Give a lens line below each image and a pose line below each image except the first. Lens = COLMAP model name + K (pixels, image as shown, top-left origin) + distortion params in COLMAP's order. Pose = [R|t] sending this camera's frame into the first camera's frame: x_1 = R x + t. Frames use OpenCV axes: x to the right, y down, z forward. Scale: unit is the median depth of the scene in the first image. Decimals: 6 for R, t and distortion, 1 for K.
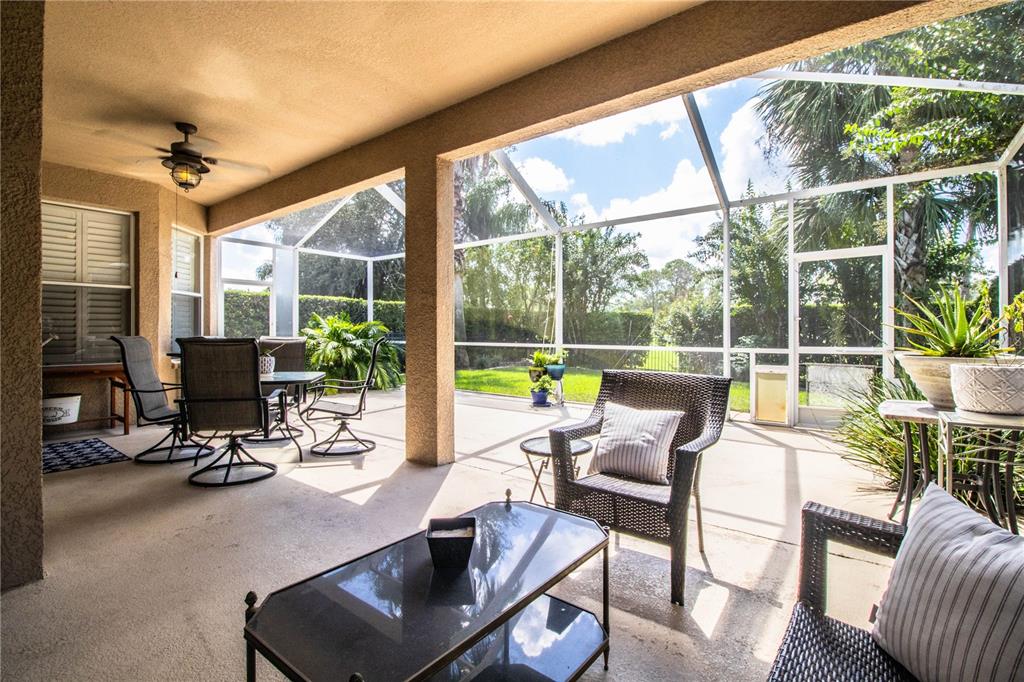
lens RADIAL K [[471.9, 0, 518.0], [0, 471.9, 334.0], [0, 0, 1]] dist [0.000432, -0.013121]
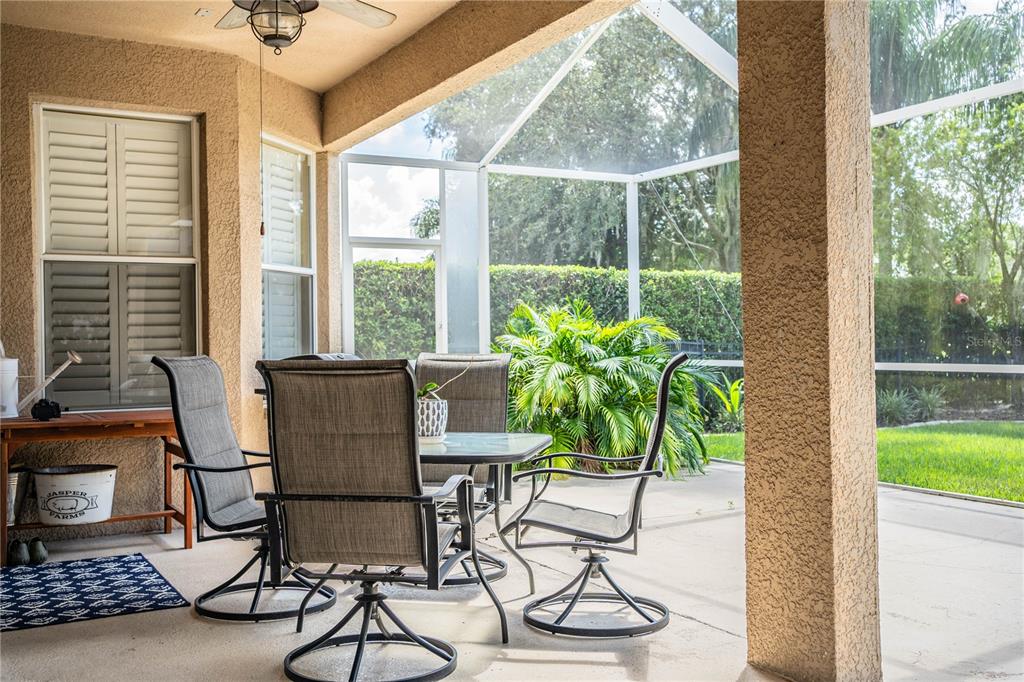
lens RADIAL K [[1032.9, 0, 512.0], [0, 1032.9, 341.0], [0, 0, 1]] dist [-0.000859, 0.011773]
pose [[0.916670, -0.013895, -0.399403, -0.052417], [0.013174, 0.999903, -0.004550, -0.001685], [0.399427, -0.001091, 0.916764, 0.097620]]
